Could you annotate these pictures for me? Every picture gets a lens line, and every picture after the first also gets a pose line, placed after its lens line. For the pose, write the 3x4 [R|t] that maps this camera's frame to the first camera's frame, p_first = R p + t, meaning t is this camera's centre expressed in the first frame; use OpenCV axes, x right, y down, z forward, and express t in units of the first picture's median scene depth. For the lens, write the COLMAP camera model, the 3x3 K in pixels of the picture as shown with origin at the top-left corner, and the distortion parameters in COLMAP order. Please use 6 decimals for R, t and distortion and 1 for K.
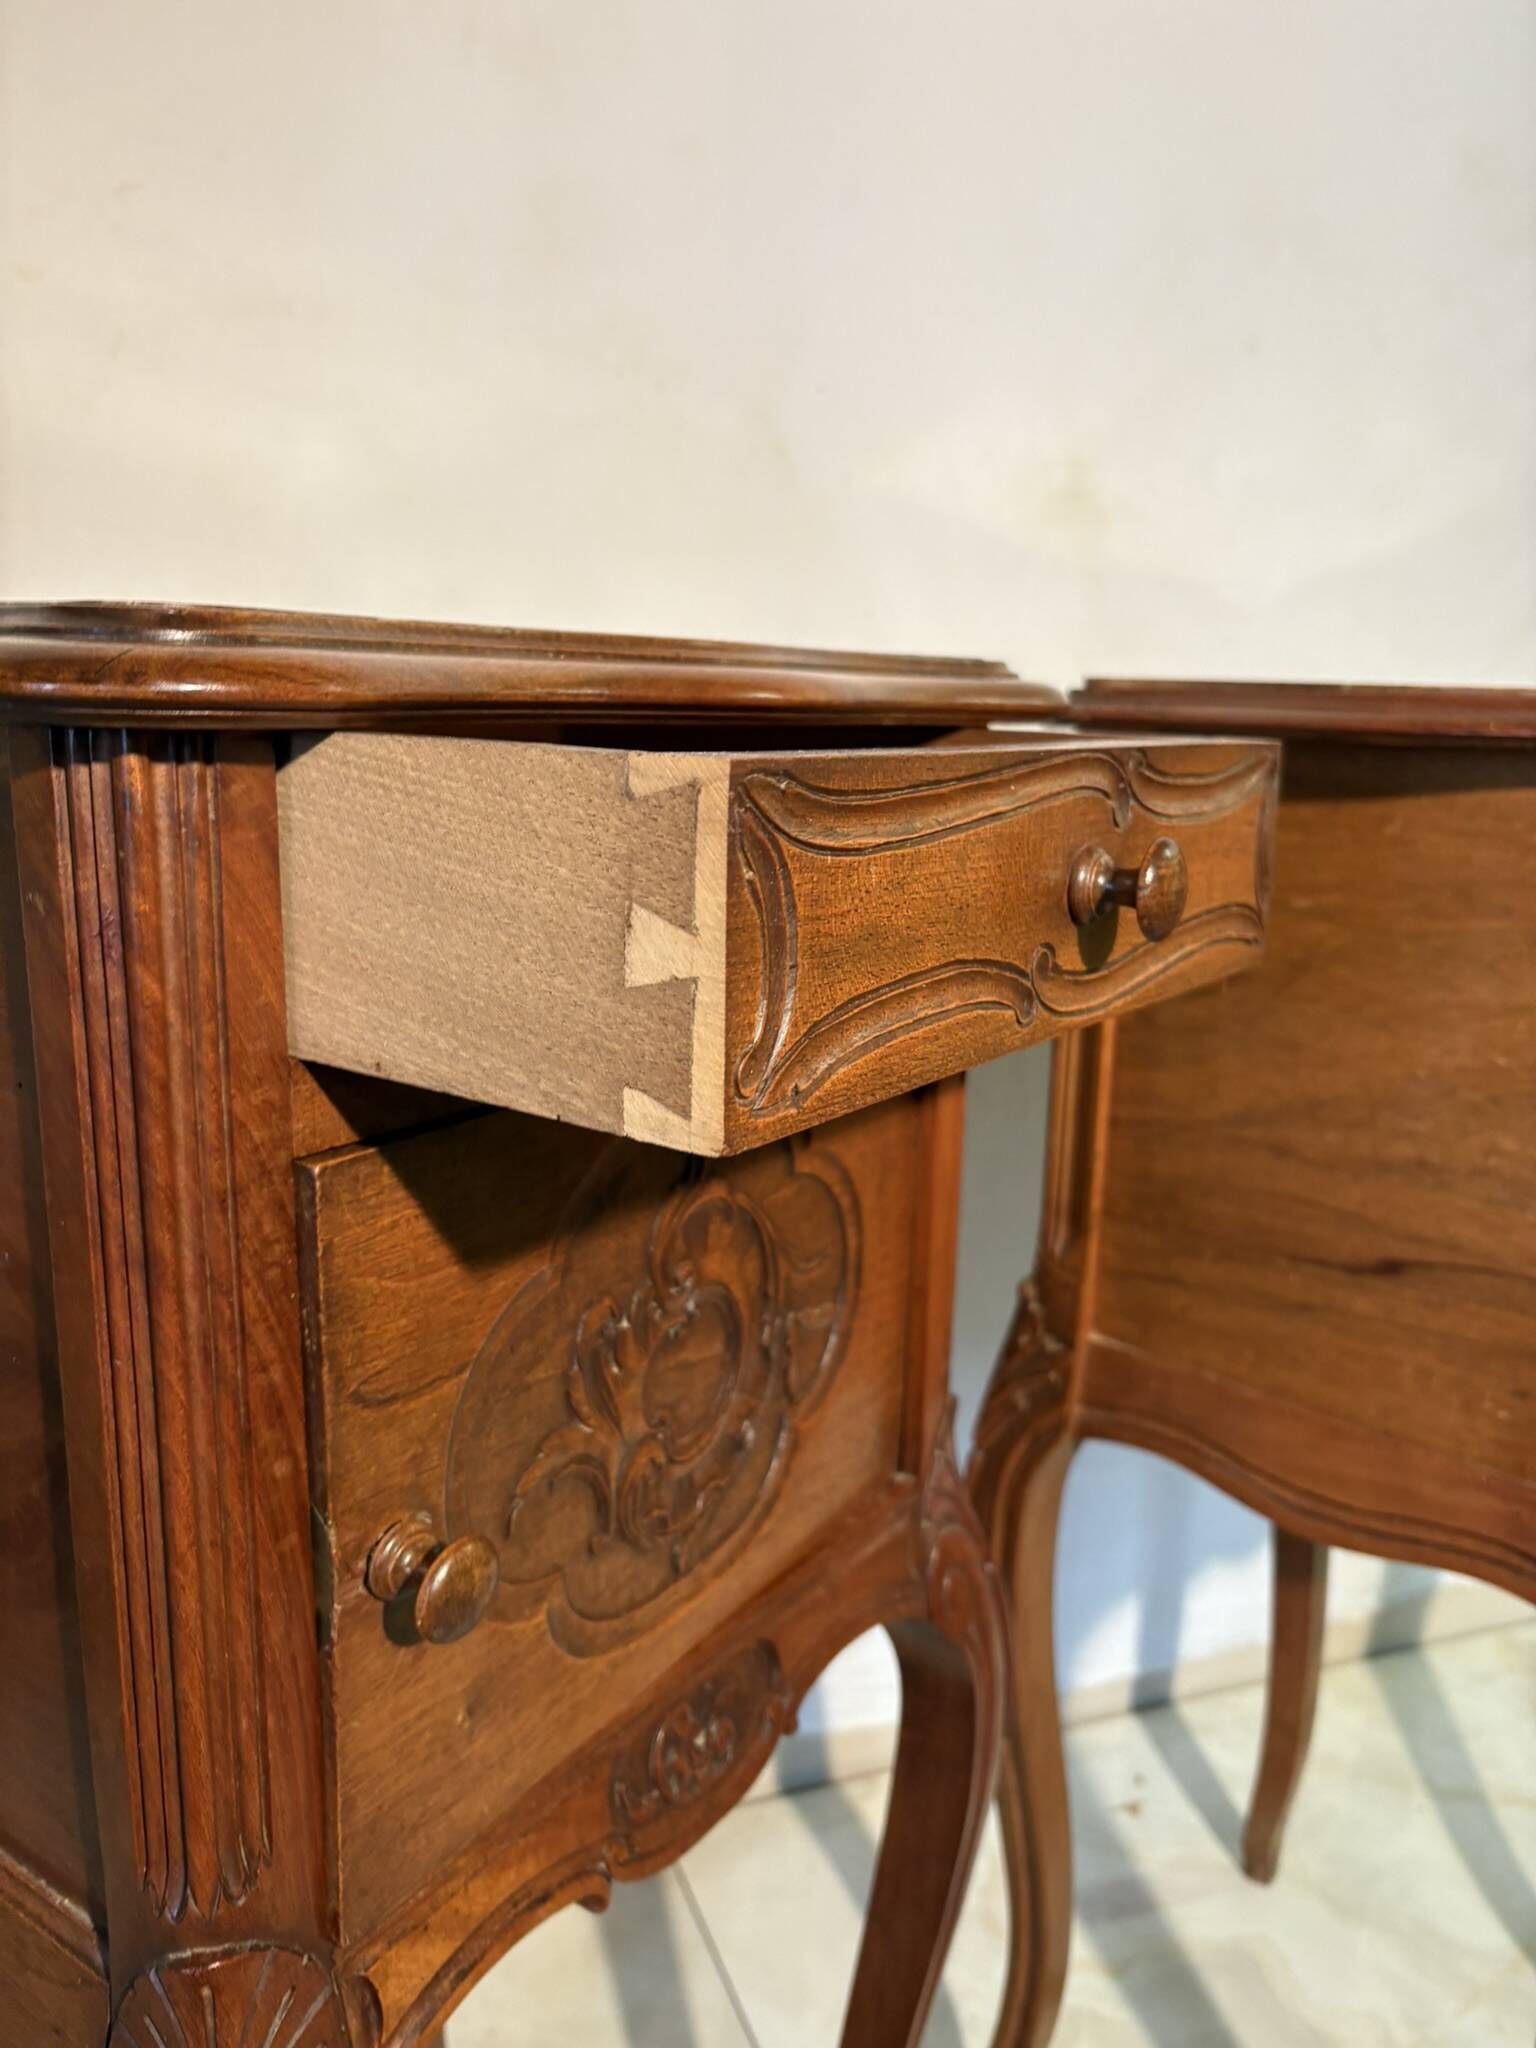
lens RADIAL K [[1585.2, 0, 771.7], [0, 1585.2, 978.5], [0, 0, 1]] dist [-0.040577, -0.003339]
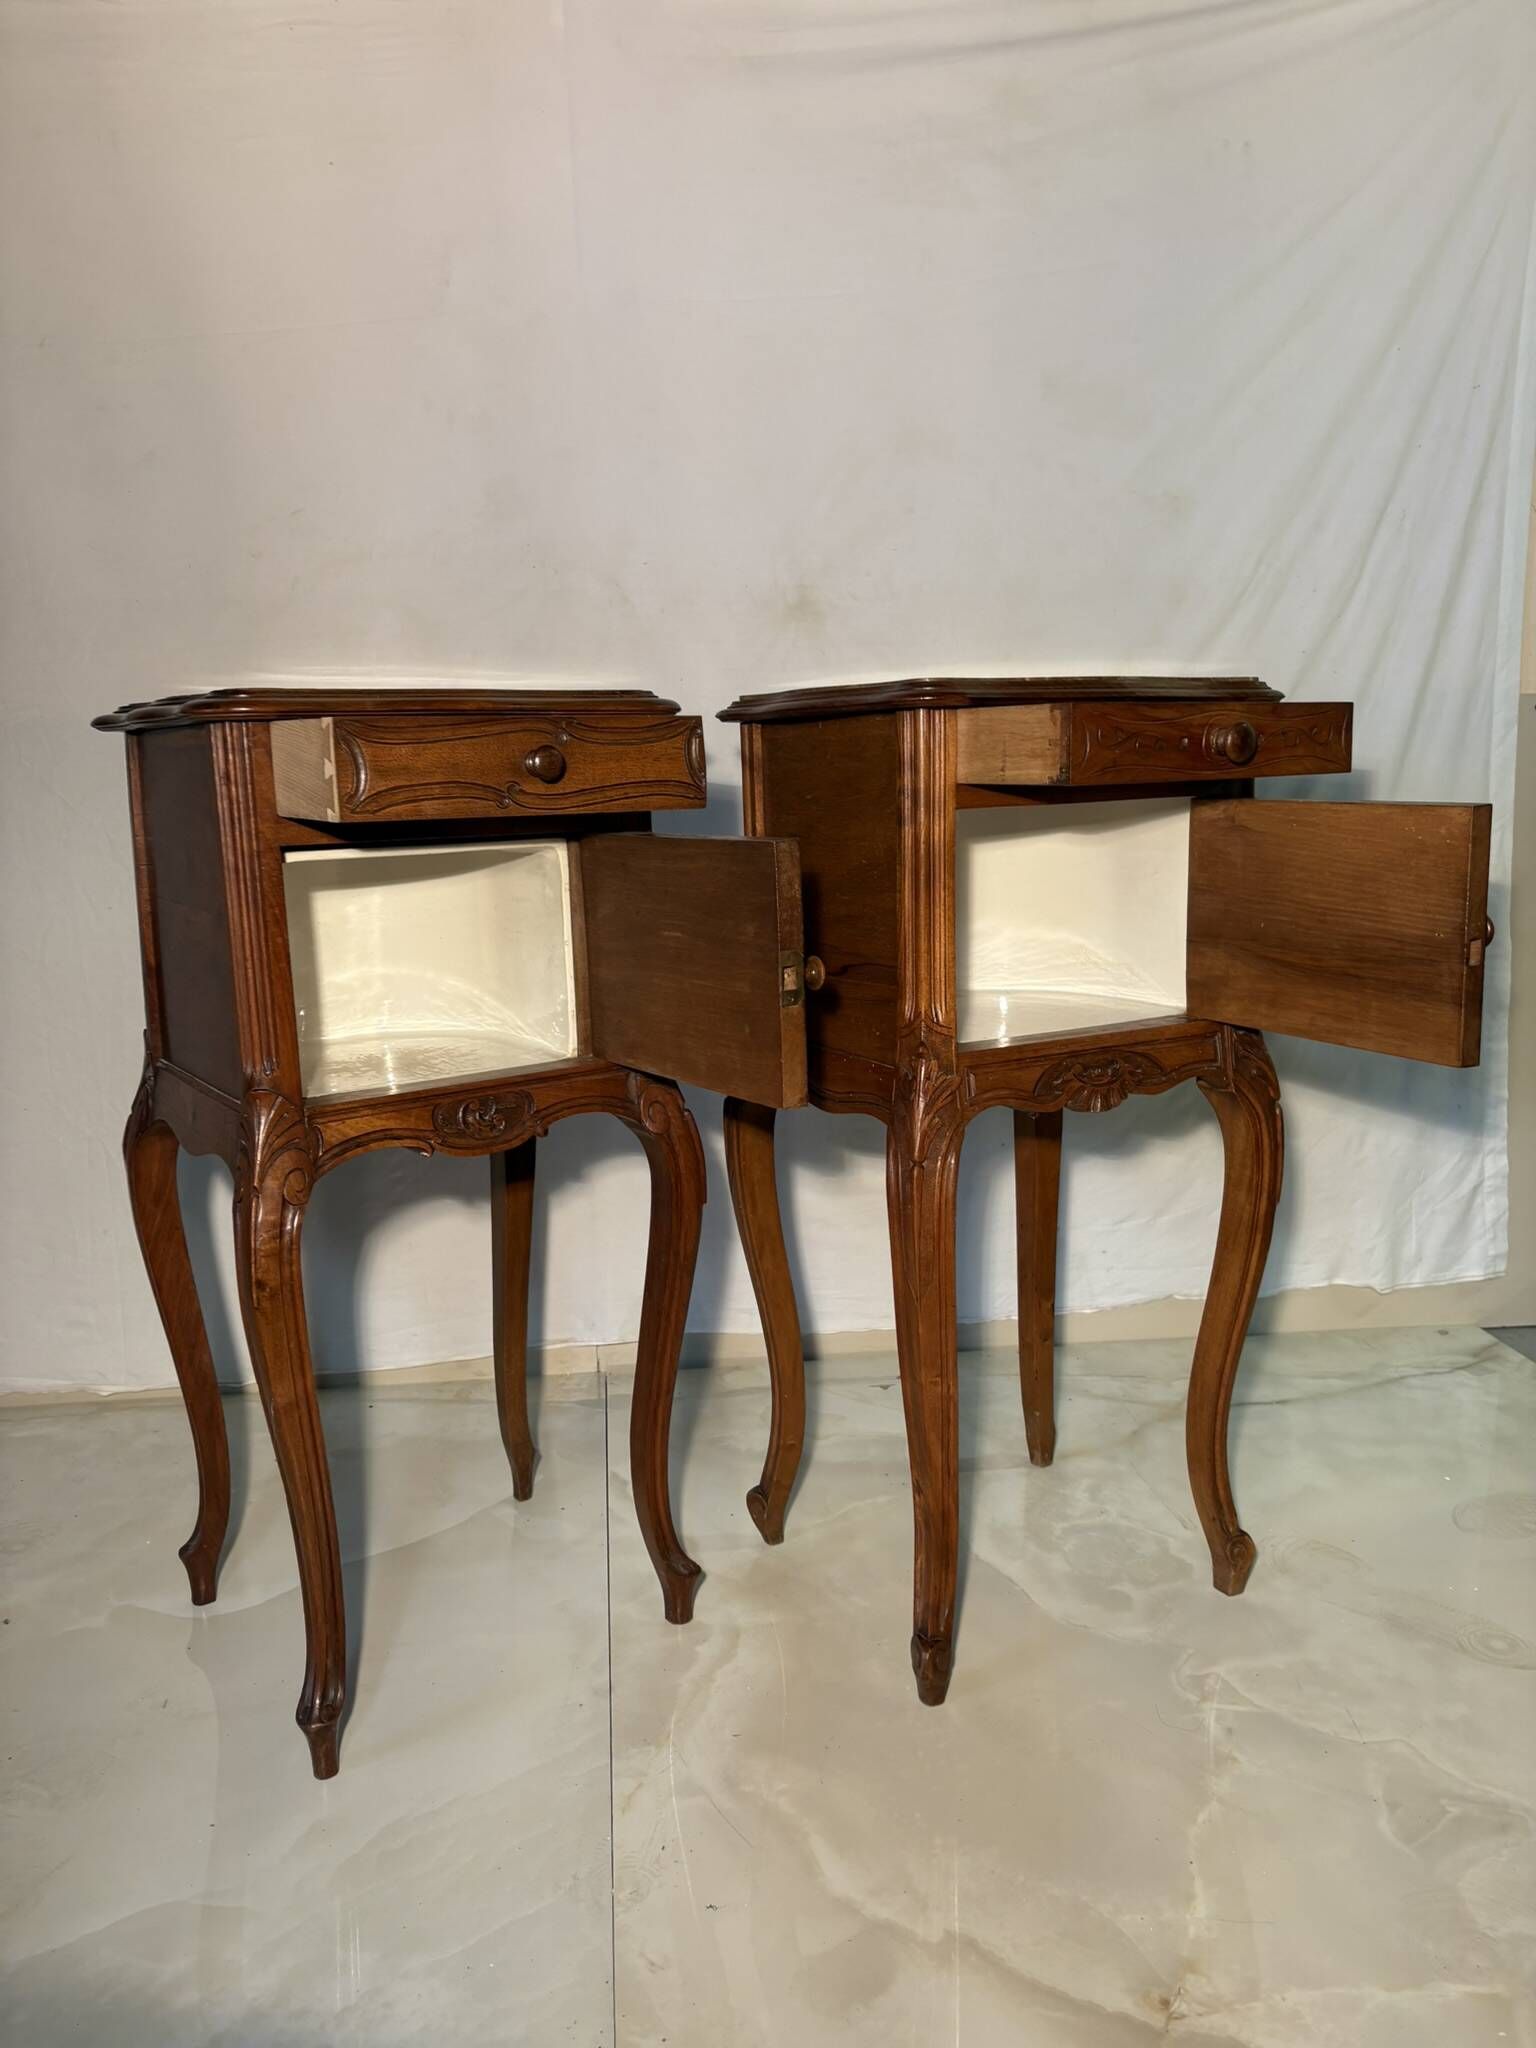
lens RADIAL K [[1569.9, 0, 767.9], [0, 1569.9, 1016.1], [0, 0, 1]] dist [0.012547, -0.048840]
pose [[0.942862, 0.001292, -0.333181, 1.313411], [-0.007073, 0.999845, -0.016139, 0.378928], [0.333108, 0.017573, 0.942725, -1.333902]]
